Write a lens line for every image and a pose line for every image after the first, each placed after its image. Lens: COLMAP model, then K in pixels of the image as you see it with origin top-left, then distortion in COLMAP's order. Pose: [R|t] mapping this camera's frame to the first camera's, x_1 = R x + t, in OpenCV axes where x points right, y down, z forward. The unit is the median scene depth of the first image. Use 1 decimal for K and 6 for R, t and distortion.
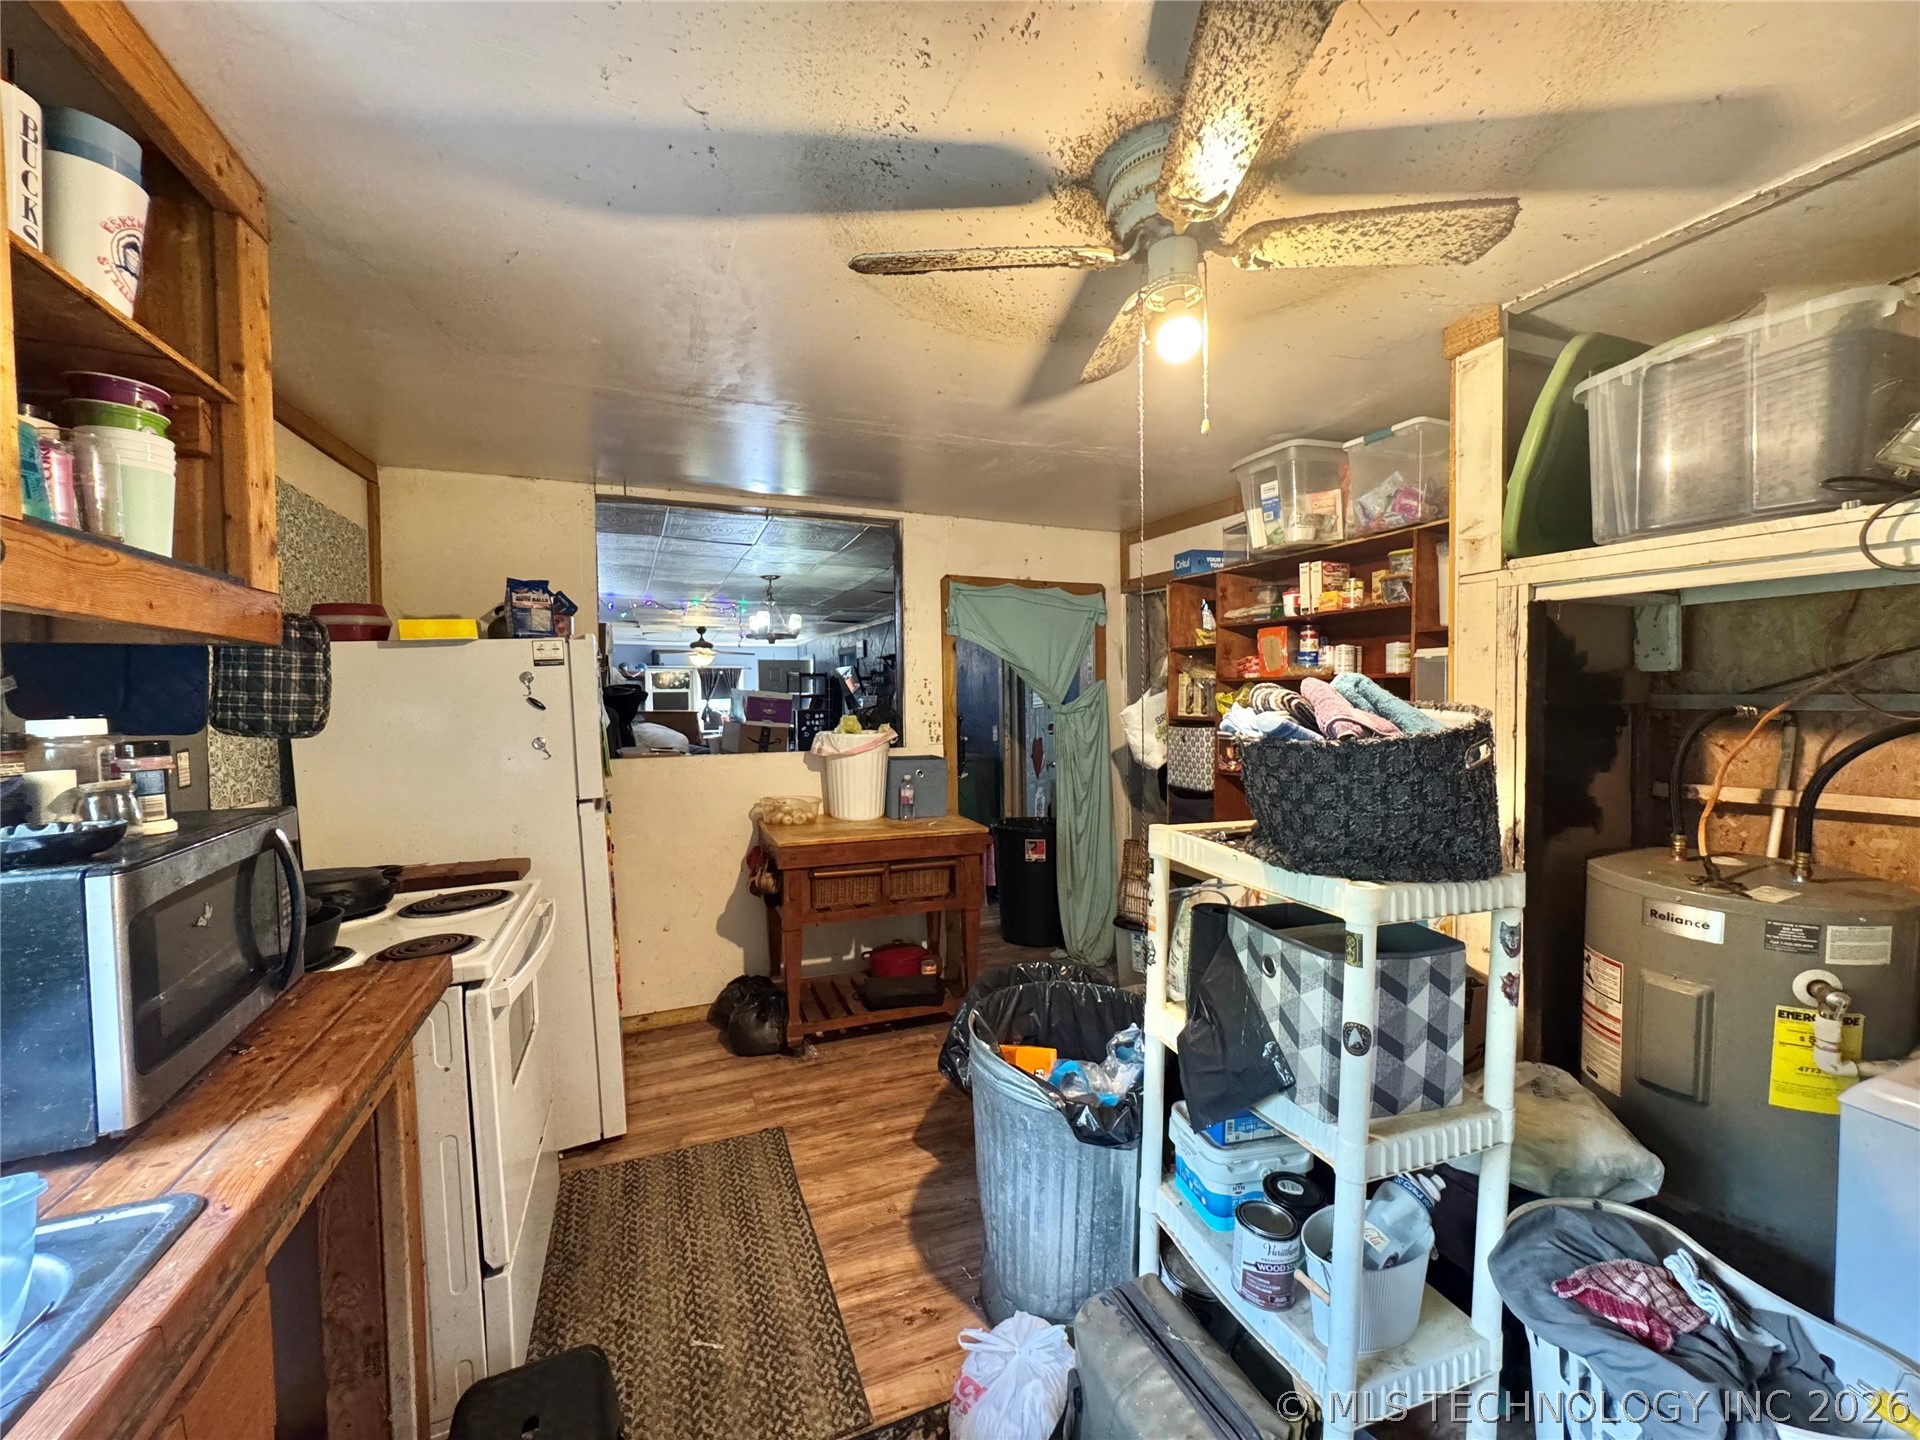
lens RADIAL K [[764.4, 0, 961.1], [0, 764.4, 720.5], [0, 0, 1]] dist [-0.004860, 0.000657]
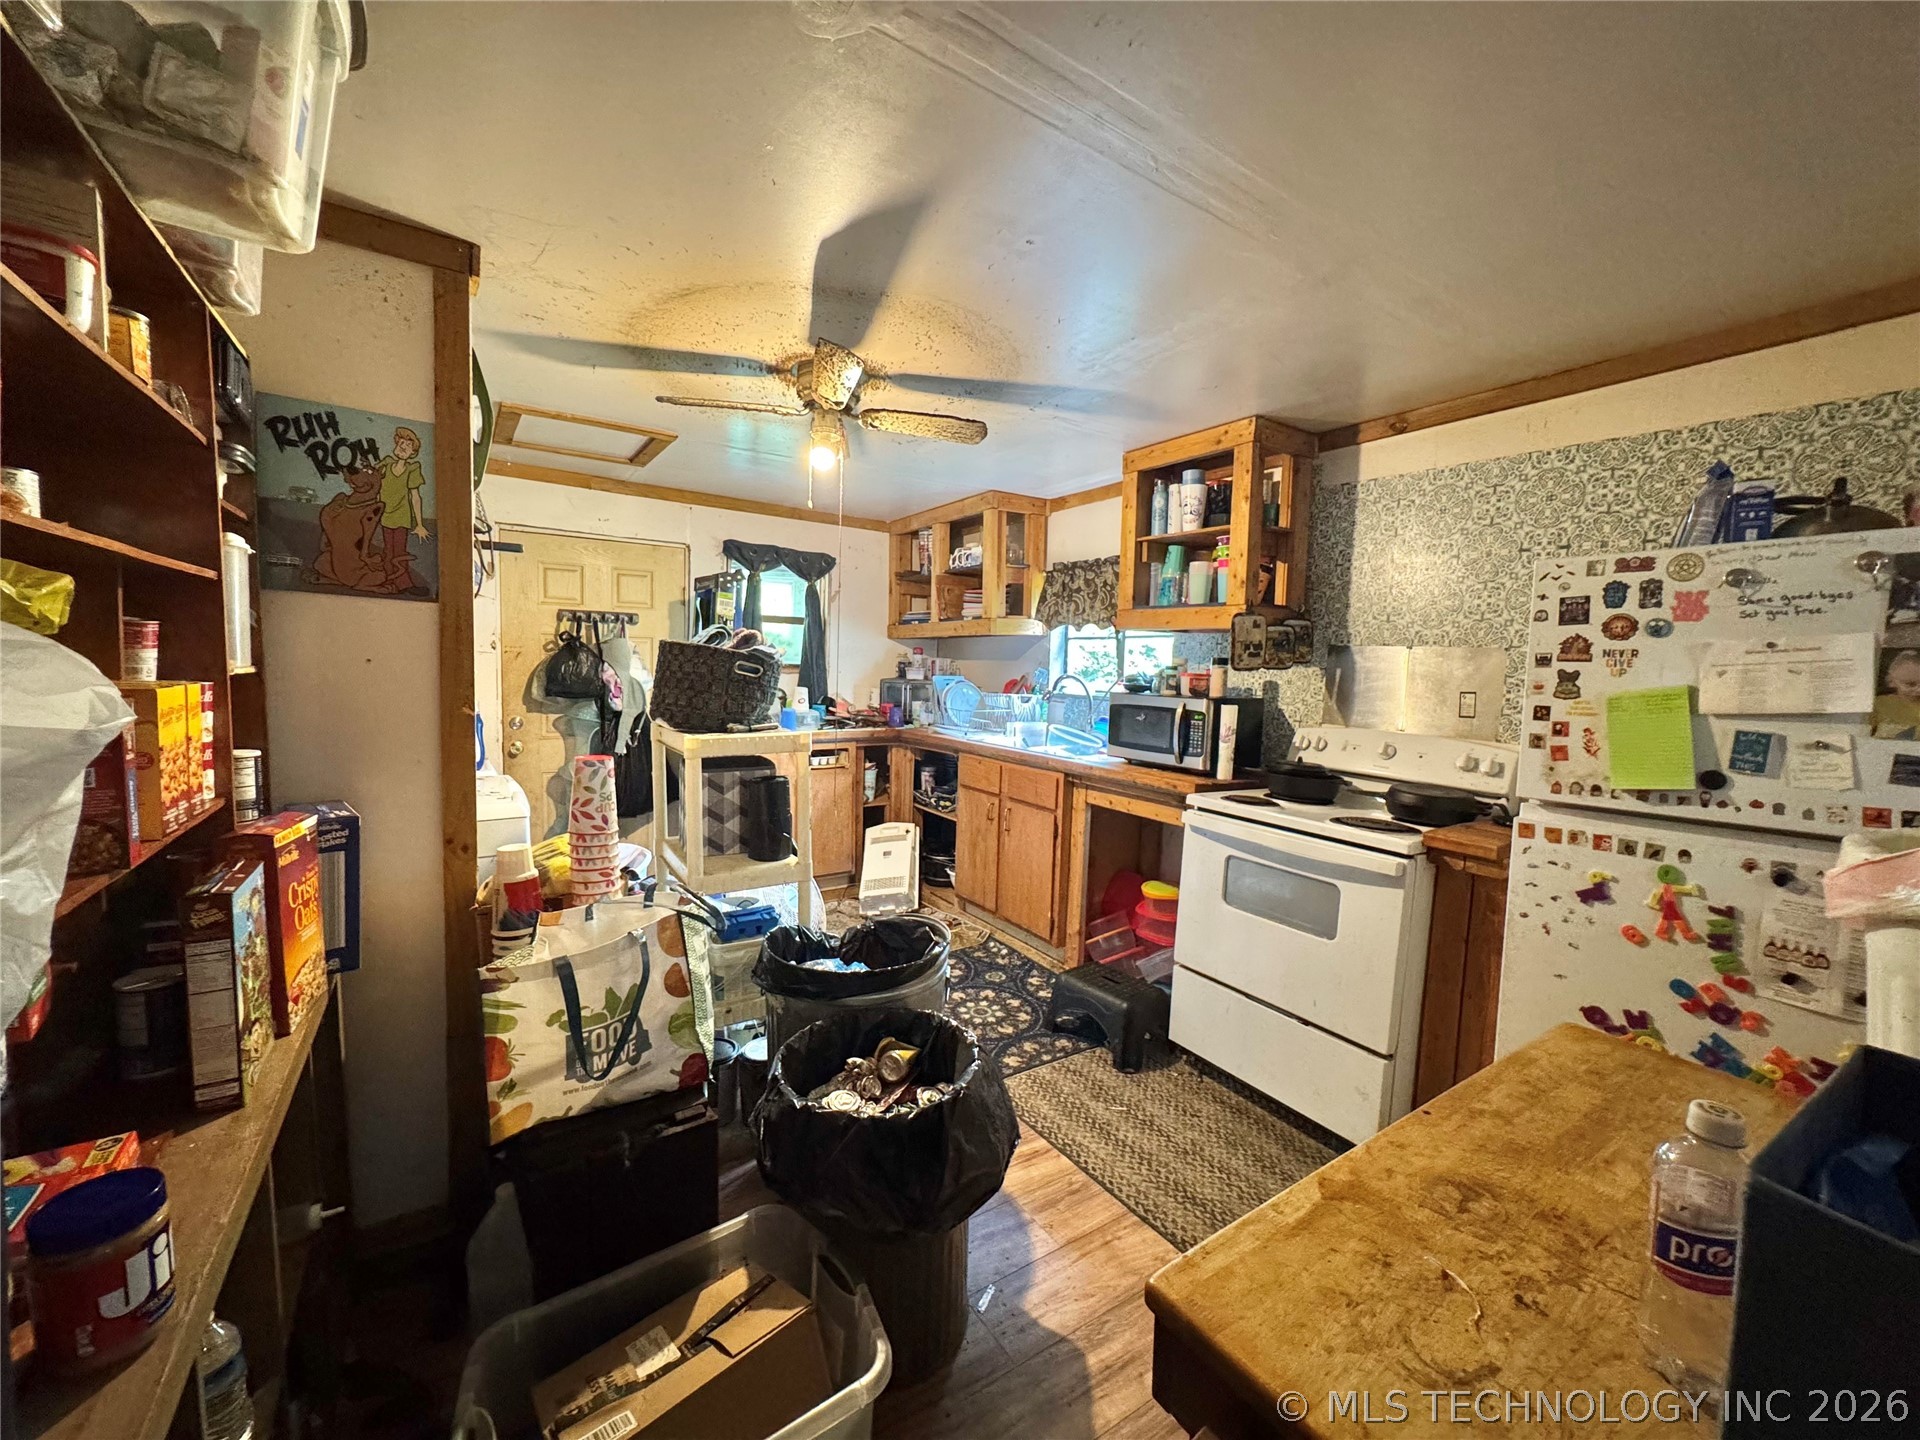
lens RADIAL K [[764.4, 0, 961.1], [0, 764.4, 720.5], [0, 0, 1]] dist [-0.004860, 0.000657]
pose [[-0.979897, -0.005956, -0.199416, 0.260562], [-0.029189, 0.993078, 0.113768, -0.050797], [0.197358, 0.117302, -0.973288, 2.448957]]
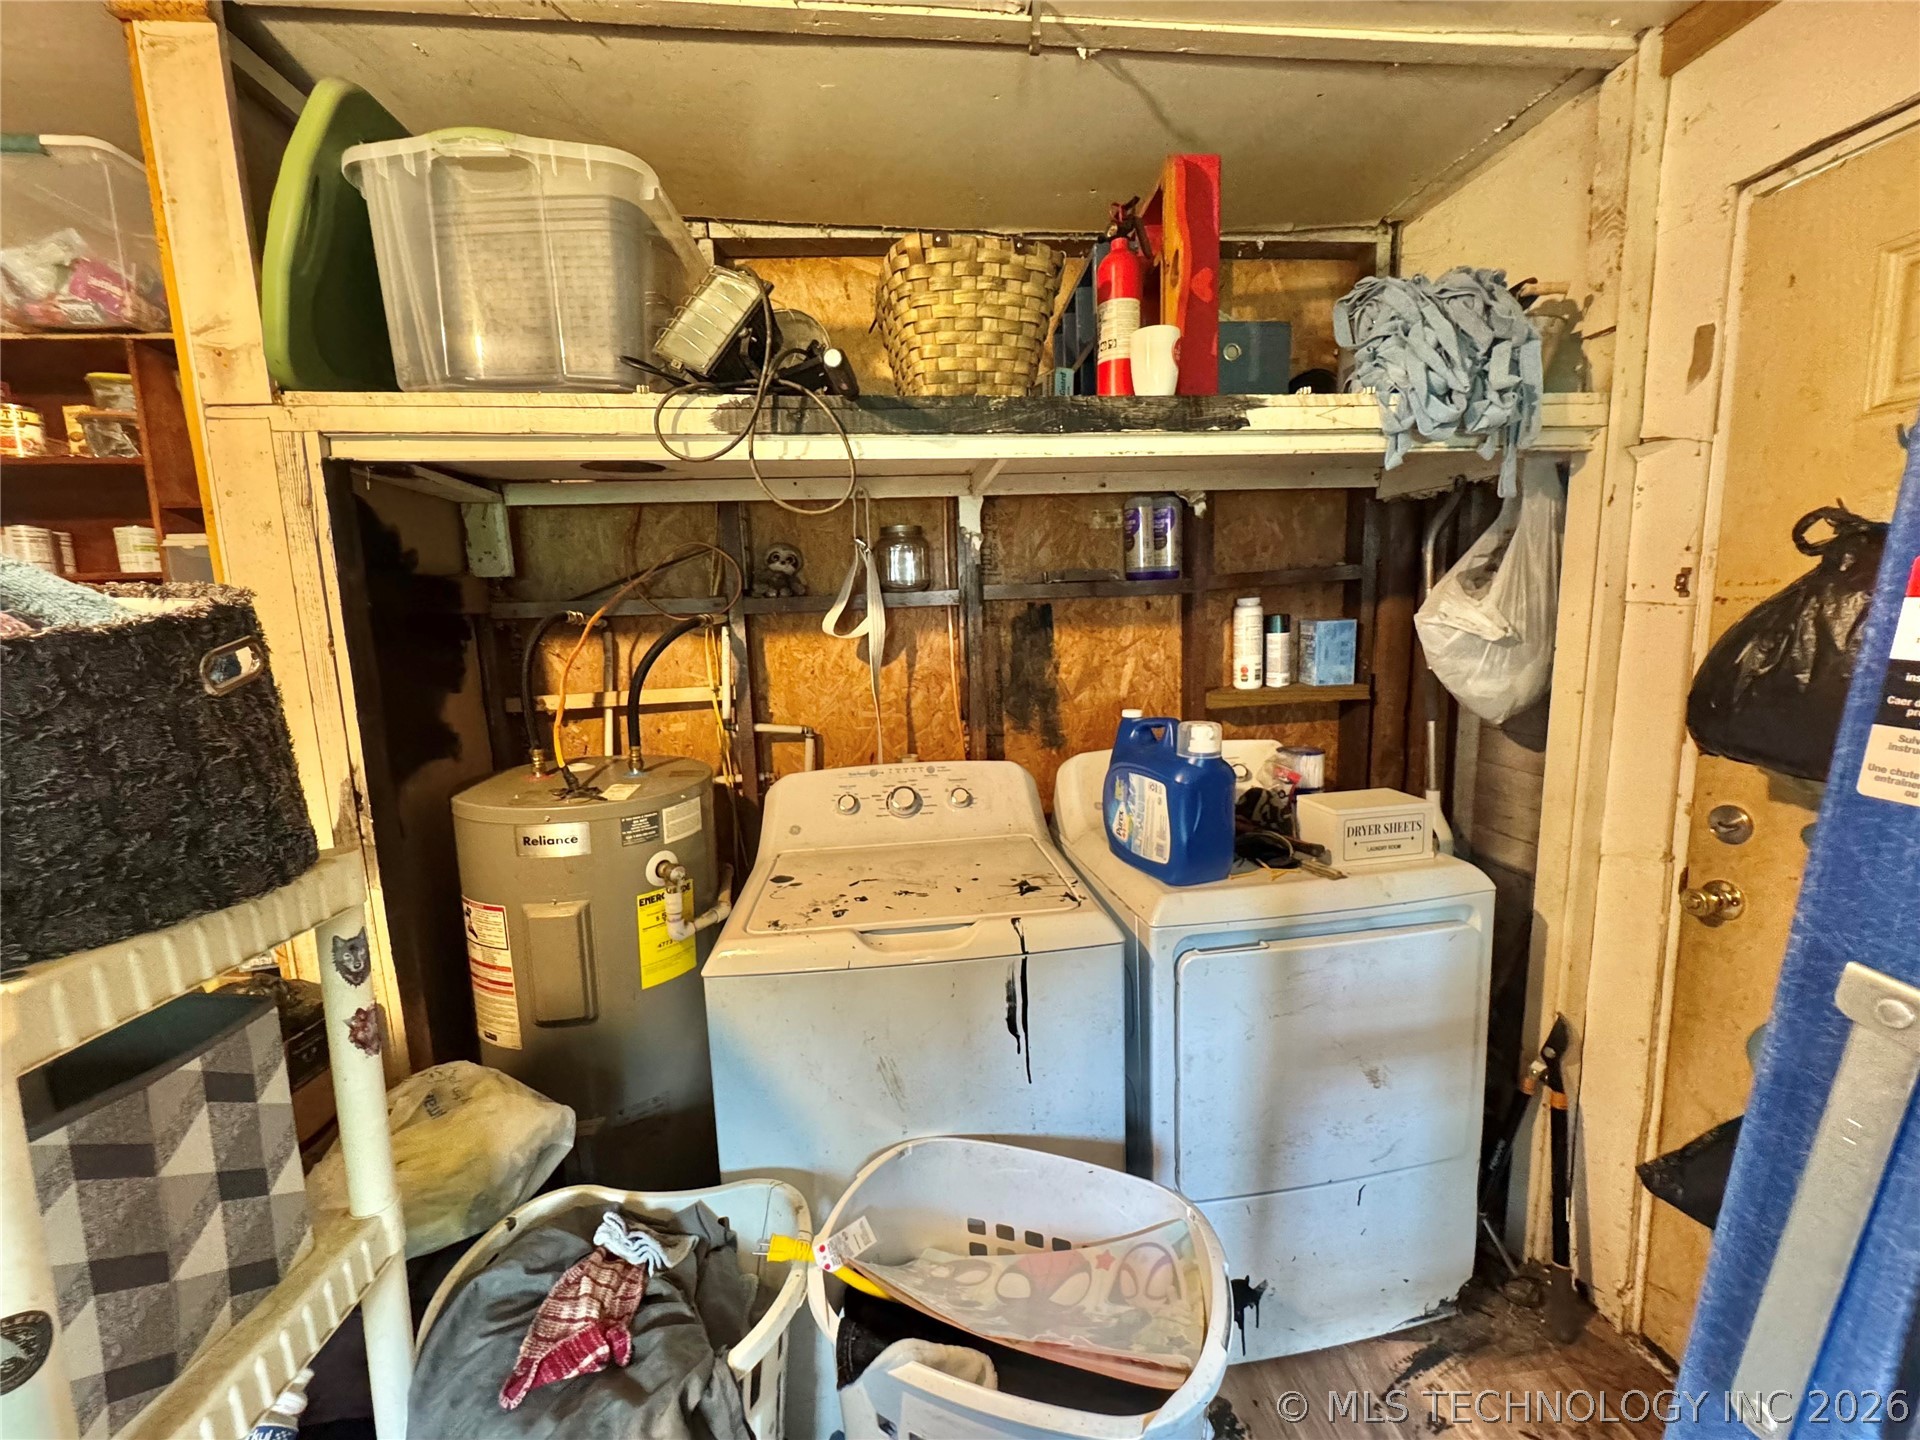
lens RADIAL K [[764.4, 0, 961.1], [0, 764.4, 720.5], [0, 0, 1]] dist [-0.004860, 0.000657]
pose [[0.278887, -0.133414, 0.951011, 0.222063], [0.058599, 0.990822, 0.121814, 0.034597], [-0.958534, 0.021755, 0.284145, 0.257002]]
